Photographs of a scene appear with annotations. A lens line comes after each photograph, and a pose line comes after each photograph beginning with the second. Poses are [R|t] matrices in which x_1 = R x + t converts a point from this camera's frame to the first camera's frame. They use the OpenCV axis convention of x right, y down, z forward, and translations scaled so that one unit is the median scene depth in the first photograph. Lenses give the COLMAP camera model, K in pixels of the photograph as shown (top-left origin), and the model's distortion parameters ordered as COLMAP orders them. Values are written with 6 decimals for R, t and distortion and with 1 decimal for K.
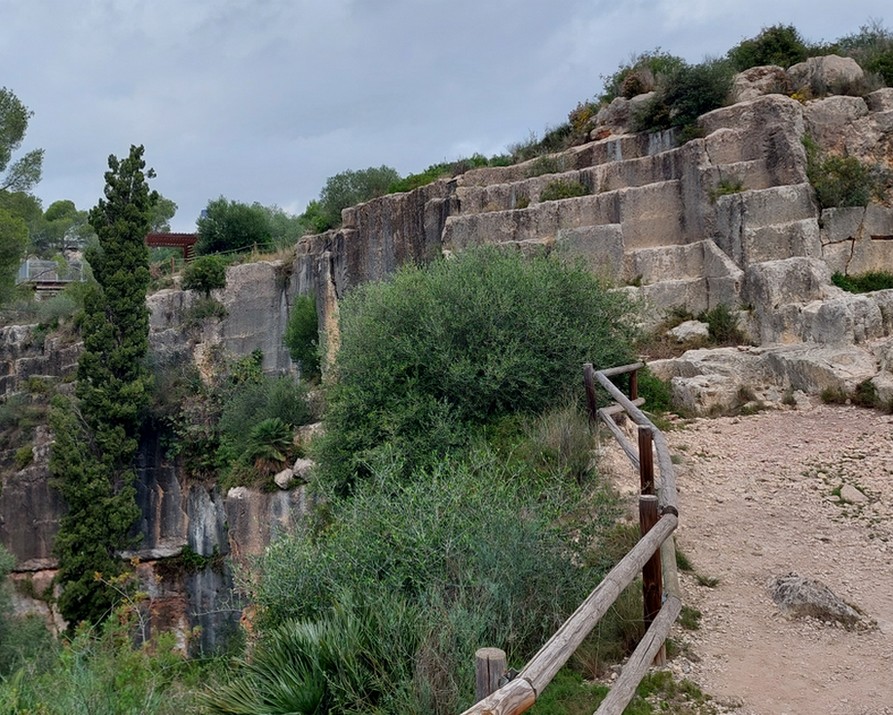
lens RADIAL K [[1009.7, 0, 446.5], [0, 1009.7, 357.5], [0, 0, 1]] dist [-0.002422, -0.015860]
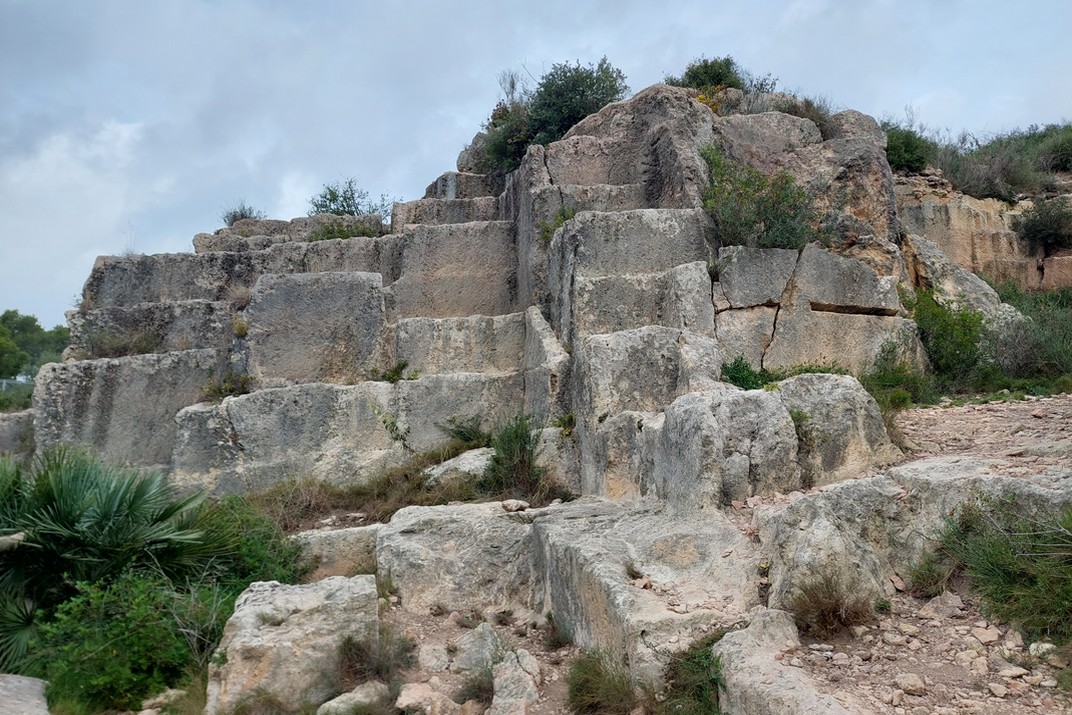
lens RADIAL K [[958.4, 0, 536.0], [0, 958.4, 357.5], [0, 0, 1]] dist [0.114776, -0.011340]
pose [[0.997067, 0.042062, 0.063938, 0.240455], [-0.032377, 0.988815, -0.145591, -0.010660], [-0.069347, 0.143094, 0.987277, 0.497758]]
